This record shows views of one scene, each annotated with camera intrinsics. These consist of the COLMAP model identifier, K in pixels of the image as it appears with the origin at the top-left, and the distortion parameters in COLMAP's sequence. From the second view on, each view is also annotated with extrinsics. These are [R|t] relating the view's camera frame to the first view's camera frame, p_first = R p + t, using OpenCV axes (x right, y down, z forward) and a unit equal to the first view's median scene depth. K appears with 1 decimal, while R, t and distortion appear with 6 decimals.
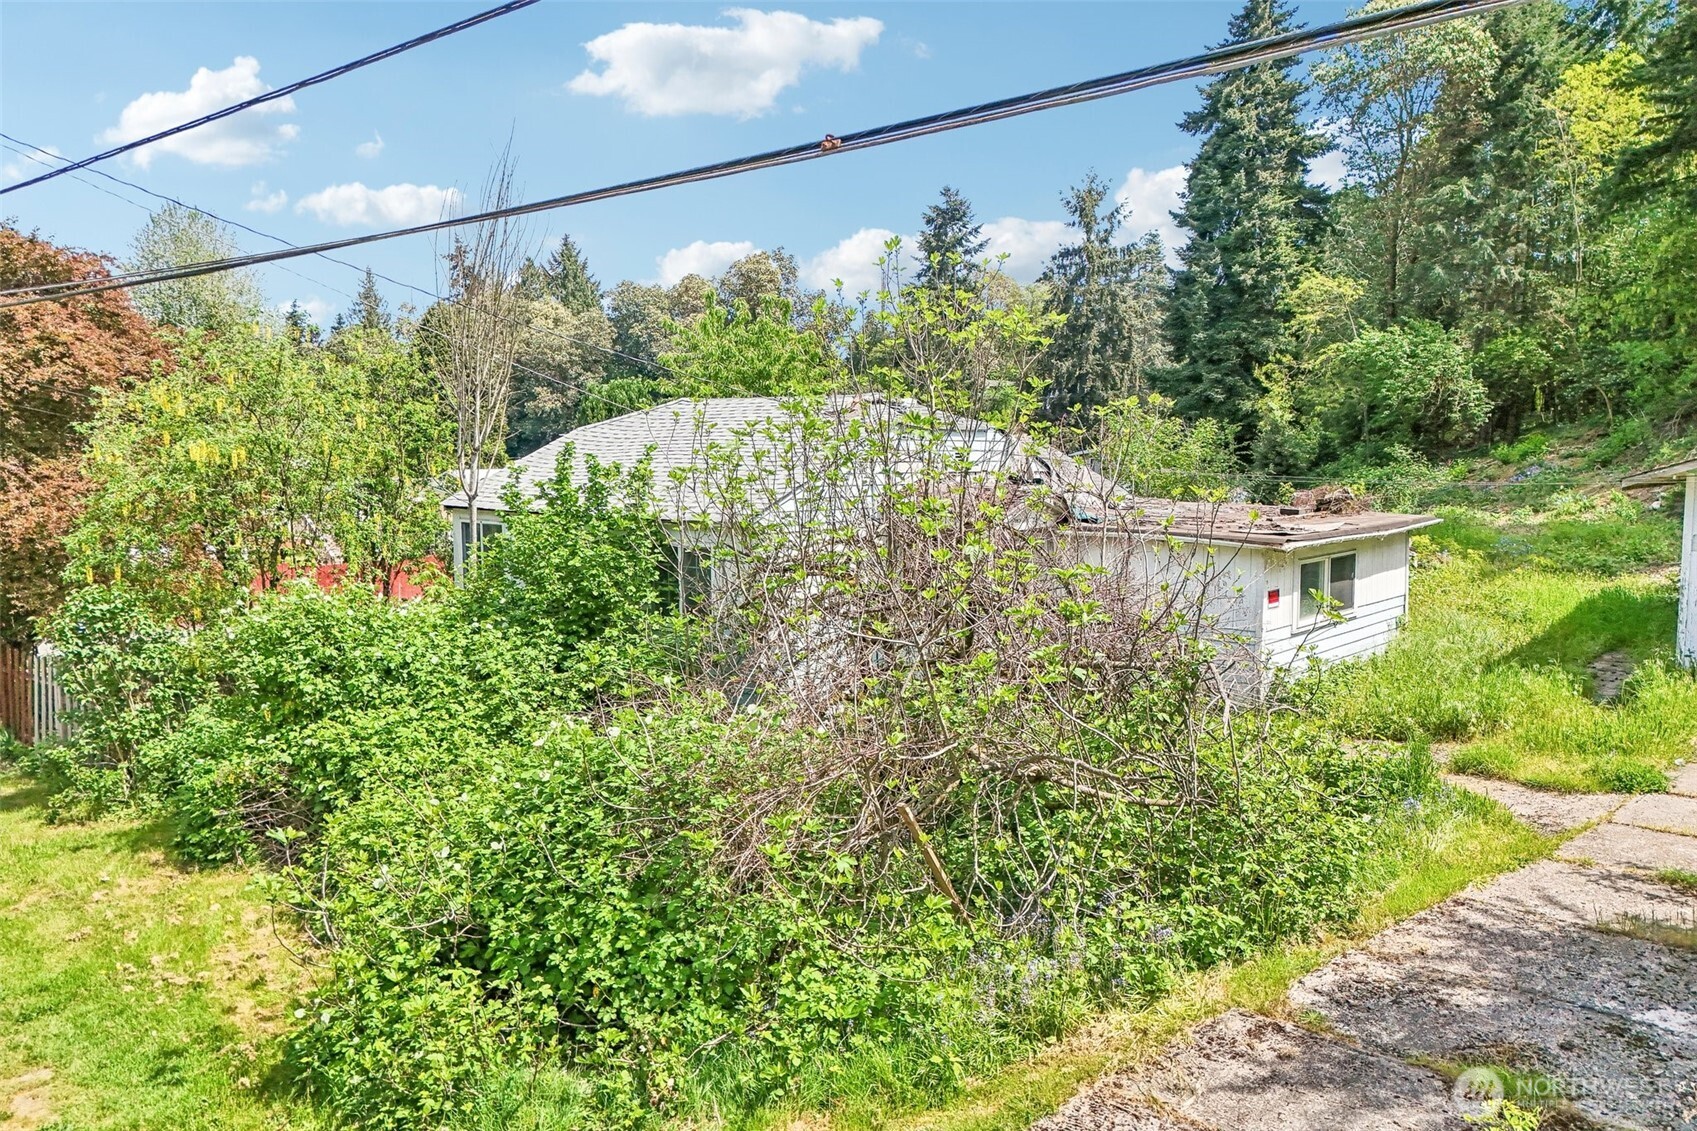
lens RADIAL K [[1251.1, 0, 844.0], [0, 1251.1, 559.0], [0, 0, 1]] dist [0.066043, -0.054513]
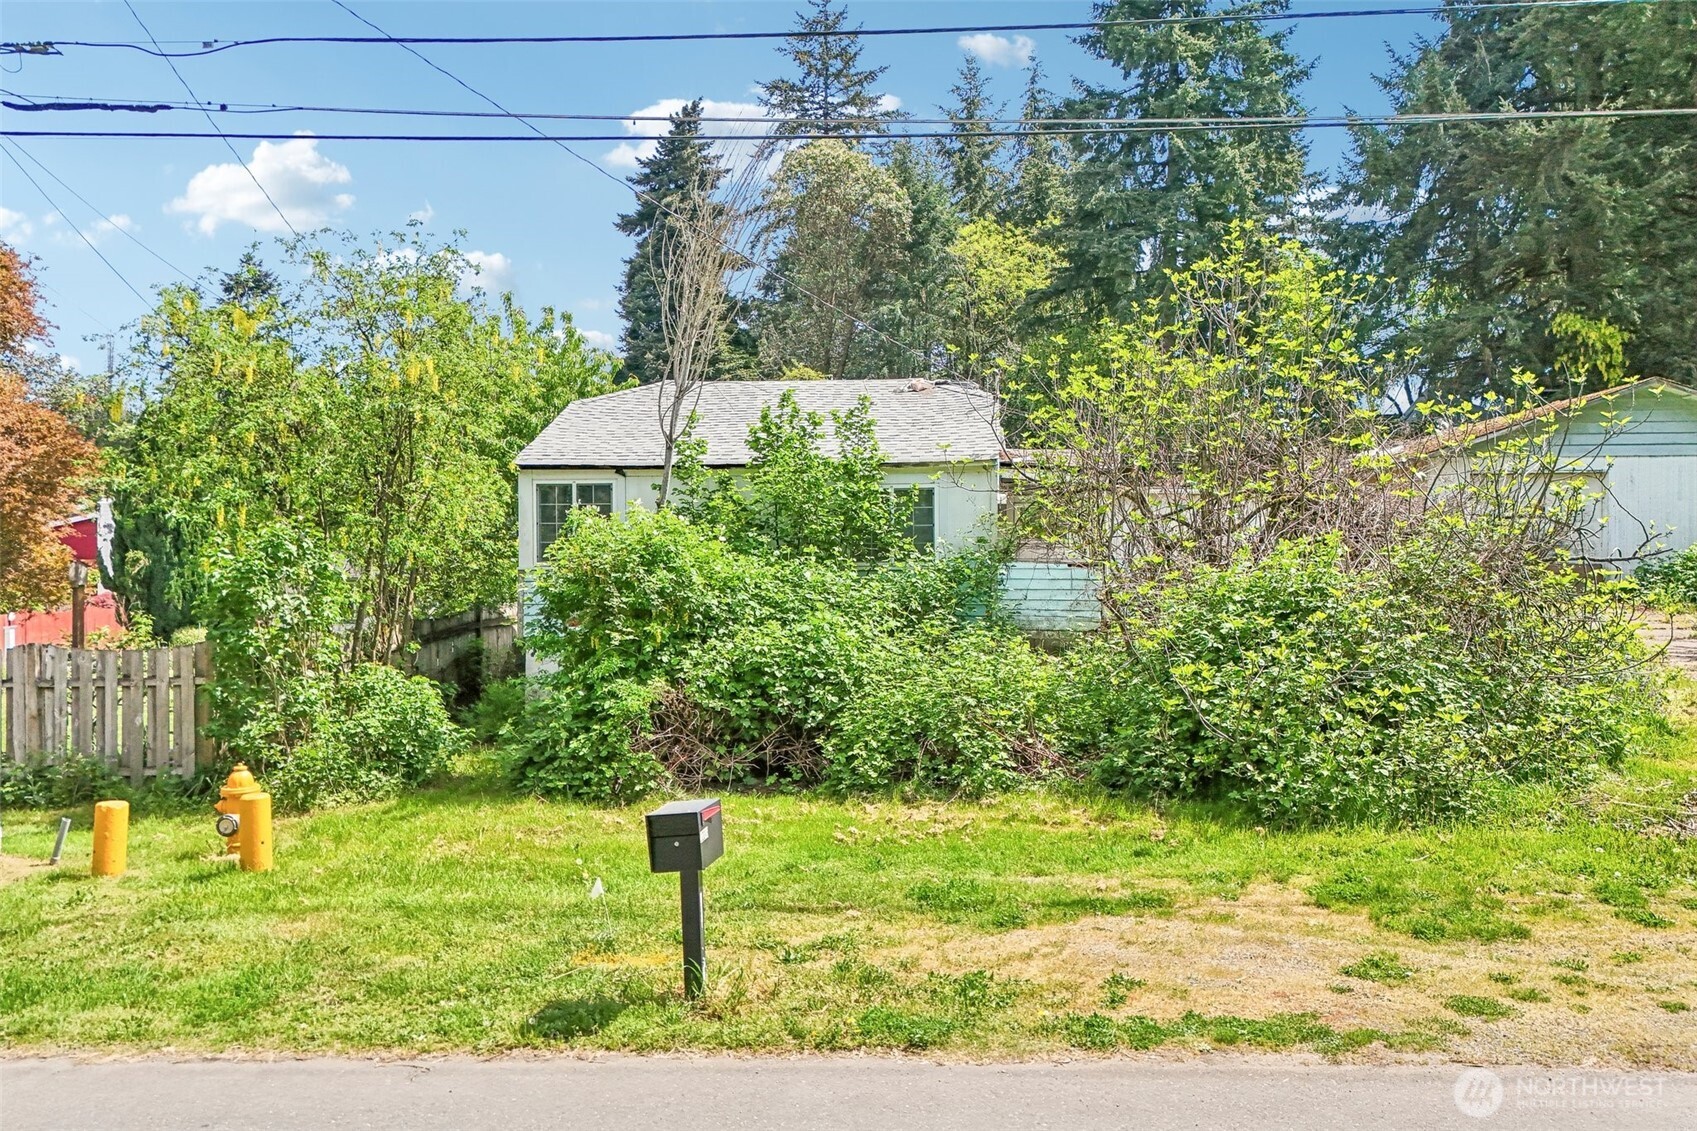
lens RADIAL K [[1251.1, 0, 857.1], [0, 1251.1, 571.7], [0, 0, 1]] dist [0.066043, -0.054513]
pose [[0.809219, -0.008695, 0.587442, -0.215955], [0.056230, 0.996446, -0.062711, 0.032528], [-0.584810, 0.083779, 0.806833, 0.042202]]
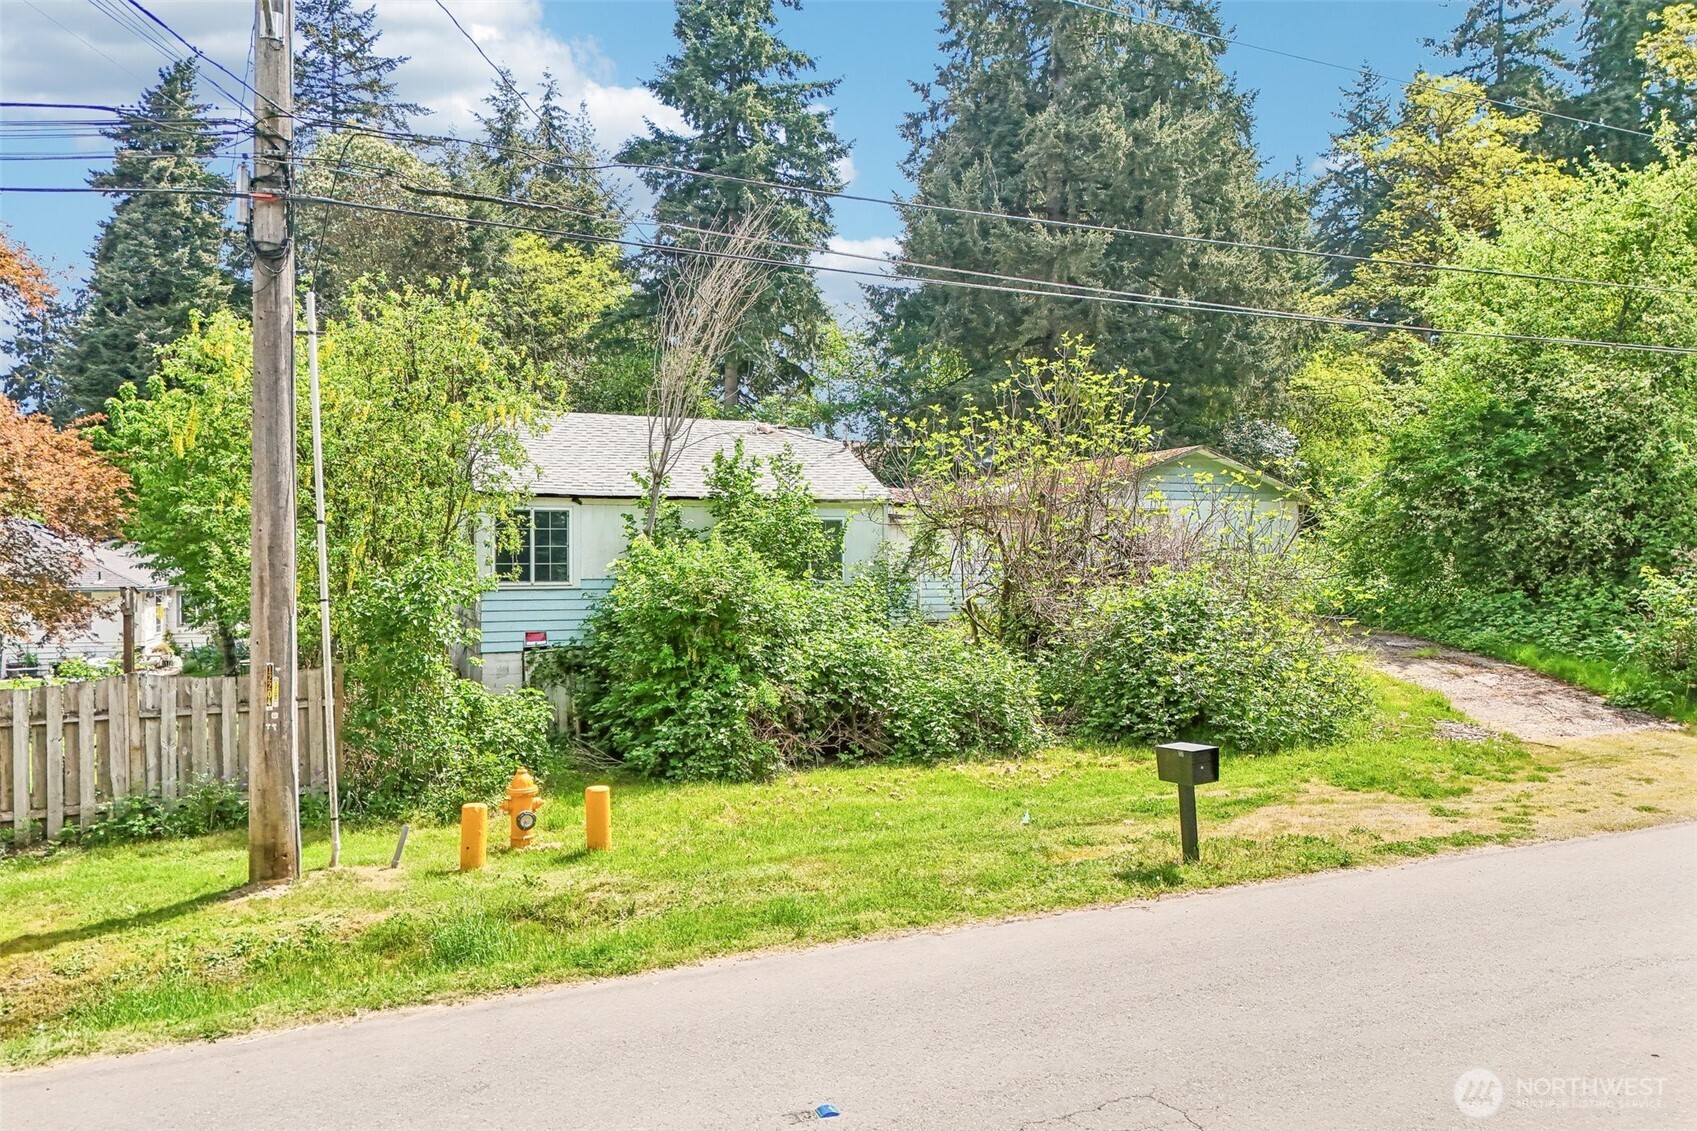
lens RADIAL K [[1251.1, 0, 855.8], [0, 1251.1, 565.6], [0, 0, 1]] dist [0.066043, -0.054513]
pose [[0.449711, -0.006554, 0.893150, -0.349117], [0.082216, 0.996031, -0.034088, 0.021531], [-0.889382, 0.088761, 0.448465, 0.101194]]
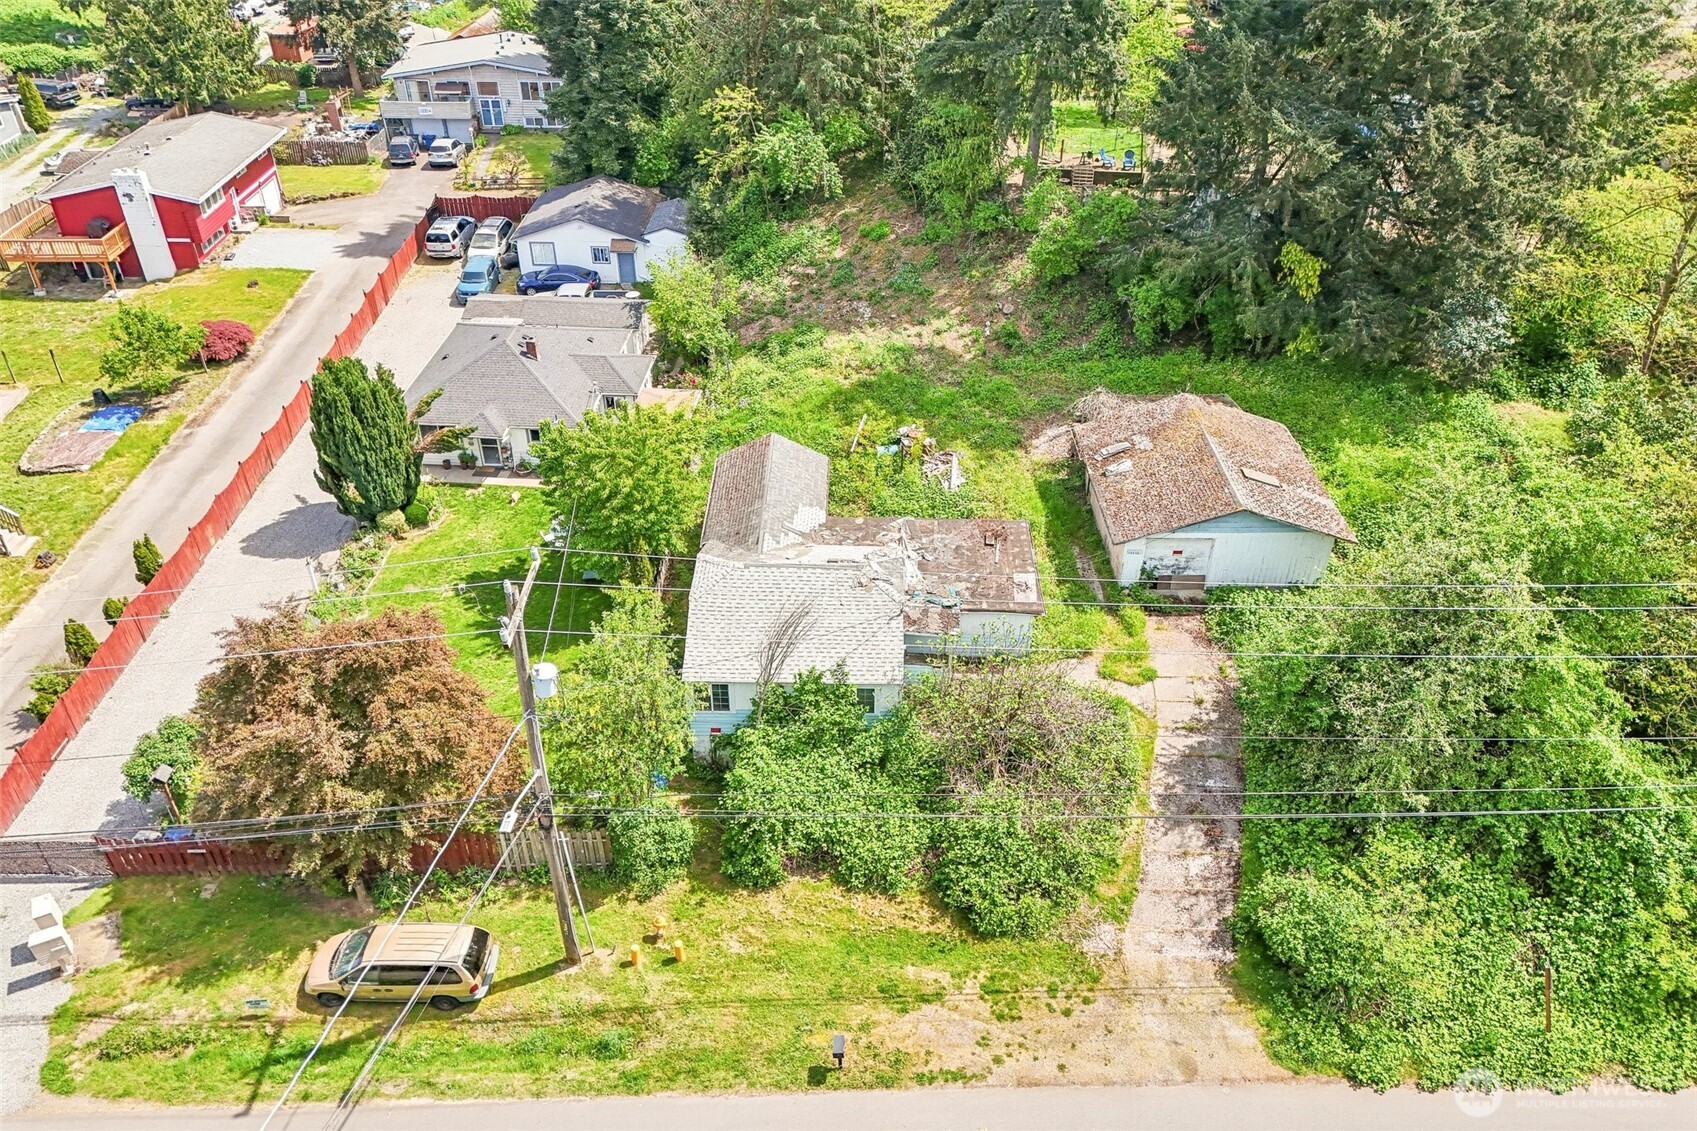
lens RADIAL K [[1251.1, 0, 859.4], [0, 1251.1, 560.0], [0, 0, 1]] dist [0.066043, -0.054513]
pose [[0.749306, -0.374477, 0.546176, -0.369355], [0.049794, 0.854285, 0.517414, -0.401100], [-0.660350, -0.360505, 0.658767, -0.138242]]
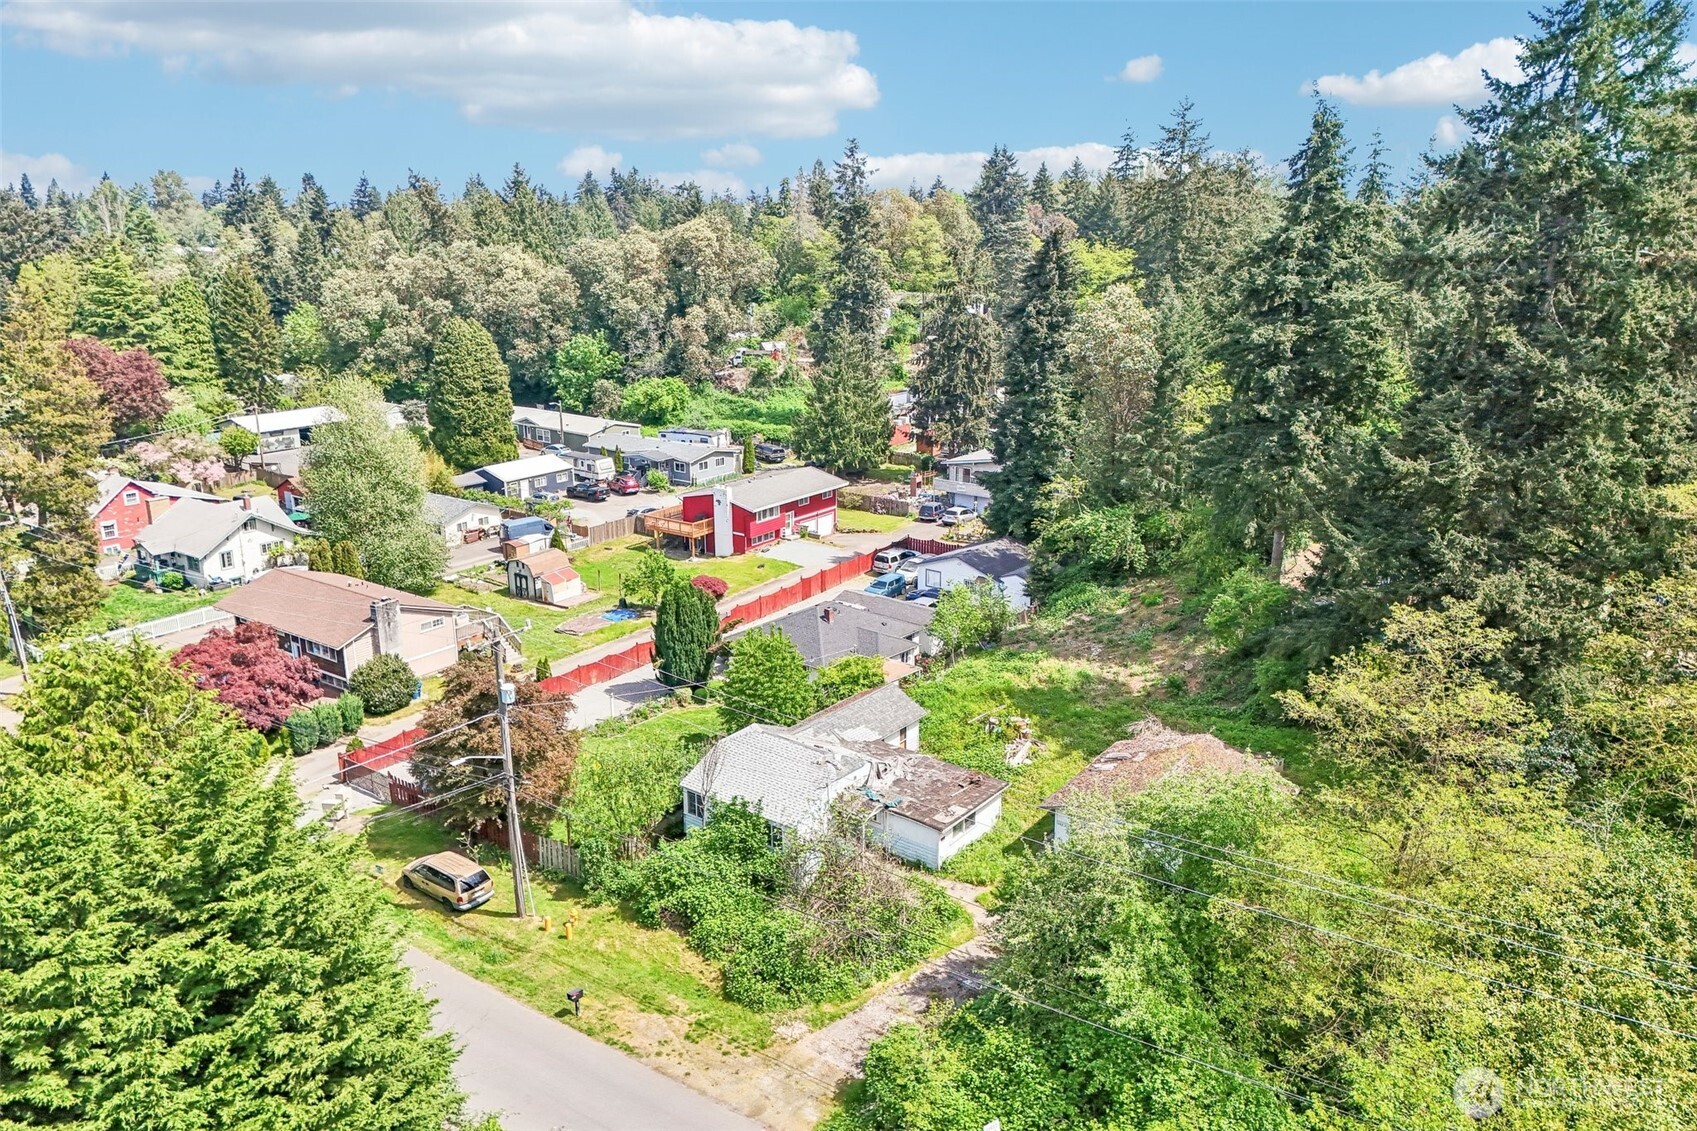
lens RADIAL K [[1251.1, 0, 850.2], [0, 1251.1, 563.6], [0, 0, 1]] dist [0.066043, -0.054513]
pose [[0.997100, -0.020078, 0.073413, -0.041825], [0.005839, 0.981913, 0.189245, -0.361568], [-0.075884, -0.188268, 0.979182, -0.590553]]
